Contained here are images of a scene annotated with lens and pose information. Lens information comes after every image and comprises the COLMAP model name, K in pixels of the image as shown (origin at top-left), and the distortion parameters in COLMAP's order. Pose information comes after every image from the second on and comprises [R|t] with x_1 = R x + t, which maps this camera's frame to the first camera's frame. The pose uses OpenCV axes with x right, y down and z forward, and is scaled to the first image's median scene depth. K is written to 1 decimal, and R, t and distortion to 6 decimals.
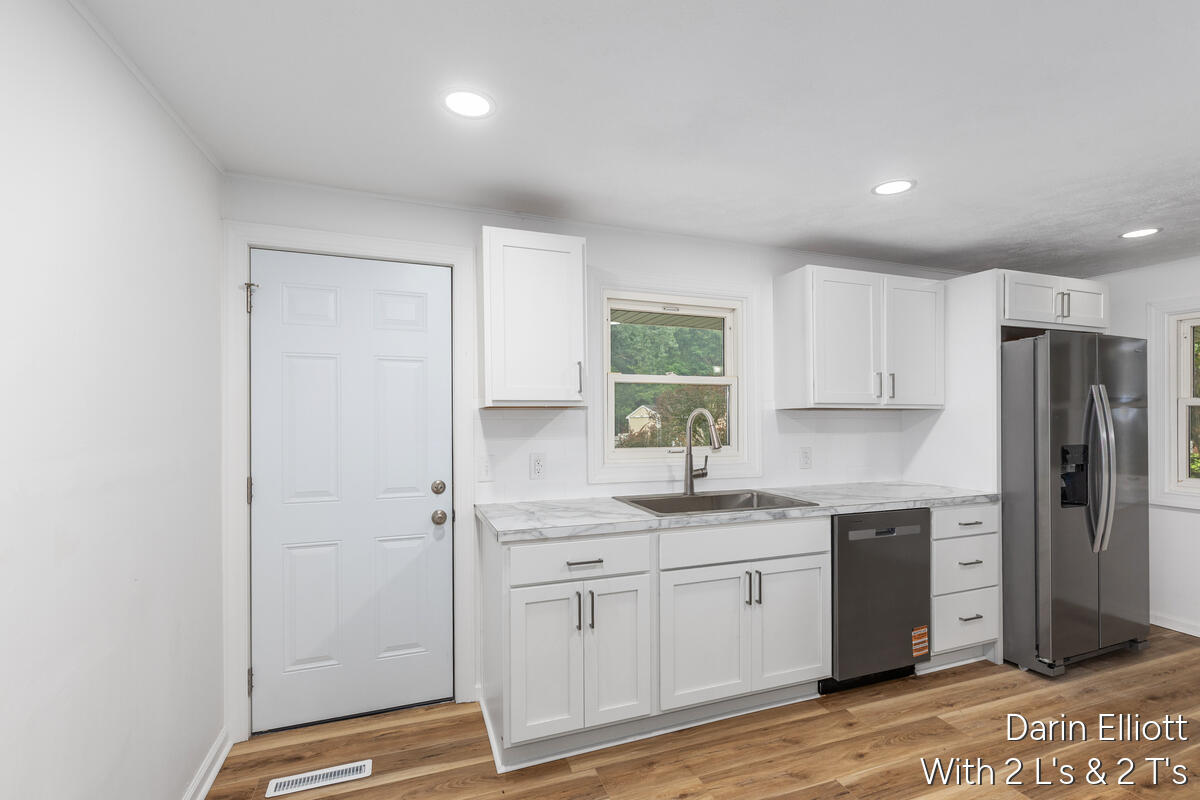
lens RADIAL K [[542.0, 0, 616.5], [0, 542.0, 409.7], [0, 0, 1]] dist [0.002893, 0.000641]
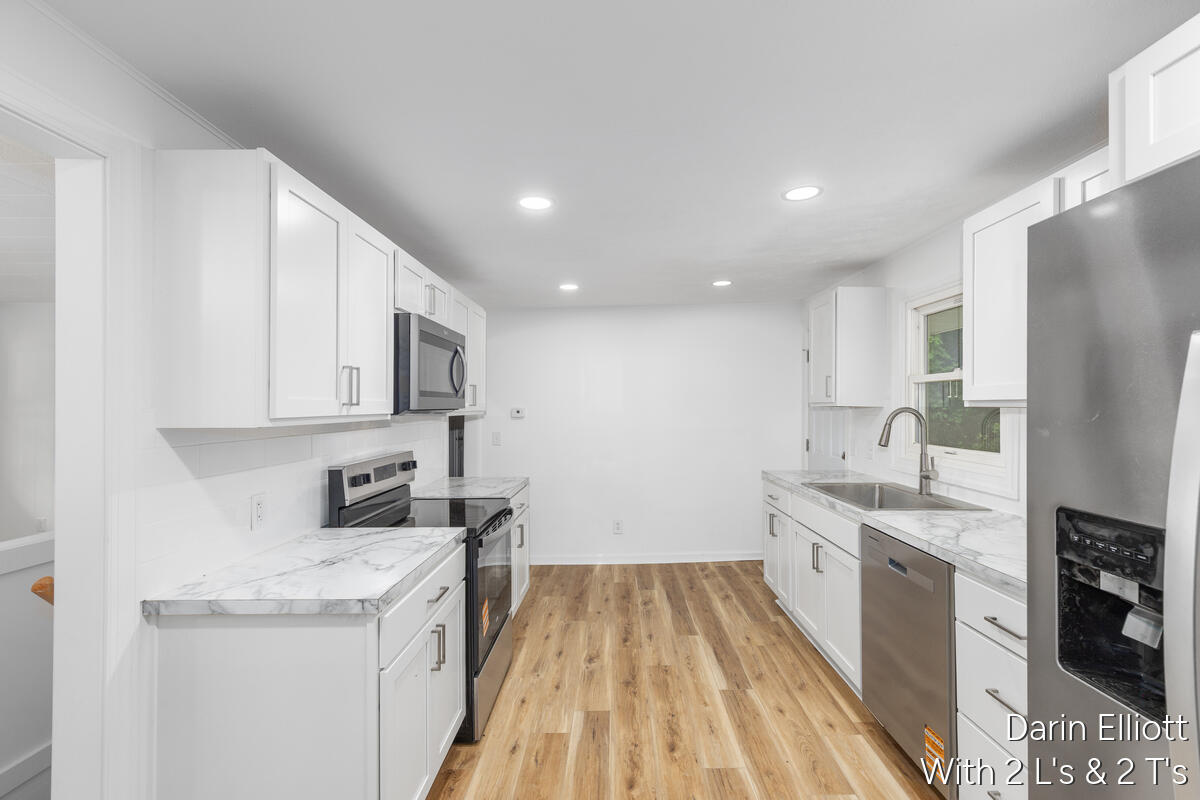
lens RADIAL K [[542.0, 0, 616.5], [0, 542.0, 409.7], [0, 0, 1]] dist [0.002893, 0.000641]
pose [[-0.343435, 0.008083, -0.939142, 1.268091], [0.014695, 0.999887, 0.003232, -0.007436], [0.939062, -0.012691, -0.343515, 0.830195]]
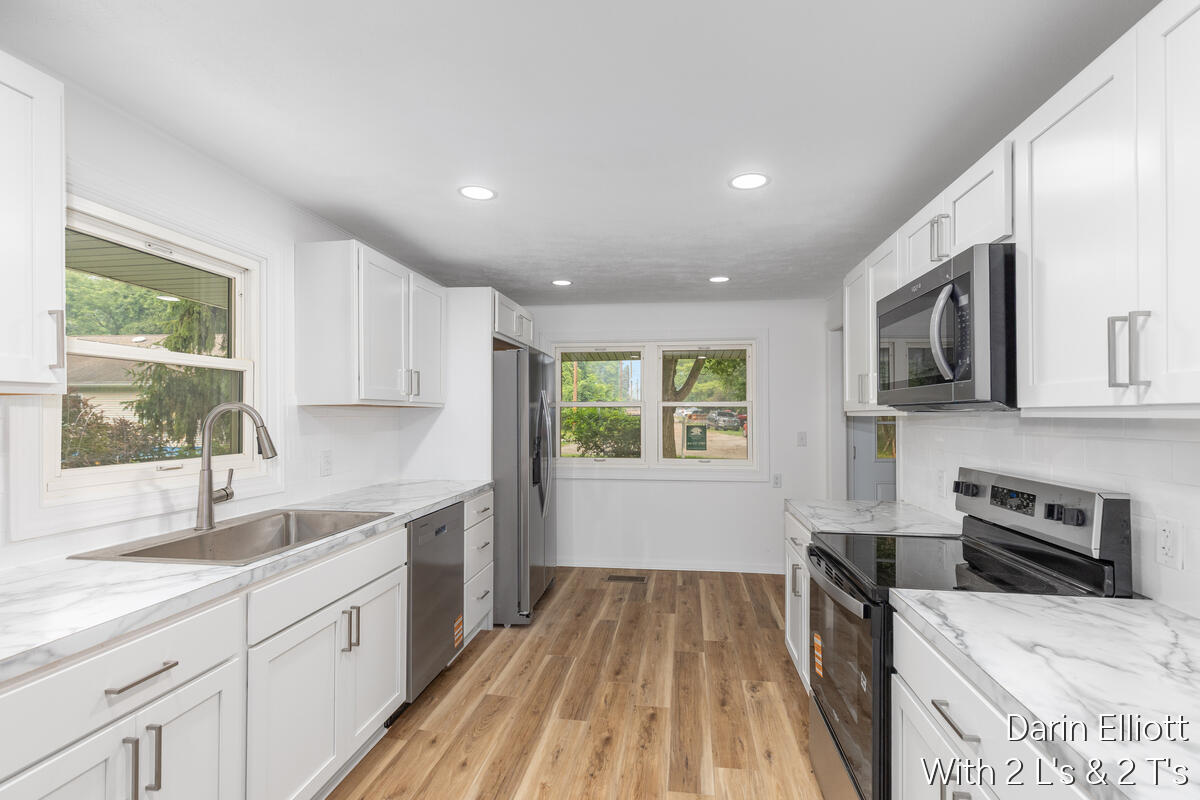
lens RADIAL K [[561.4, 0, 600.0], [0, 561.4, 400.0], [0, 0, 1]] dist [-0.000285, -0.000565]
pose [[0.482454, 0.024771, 0.875571, -0.251242], [-0.012044, 0.999693, -0.021647, 0.004664], [-0.875839, -0.000101, 0.482604, 0.234733]]
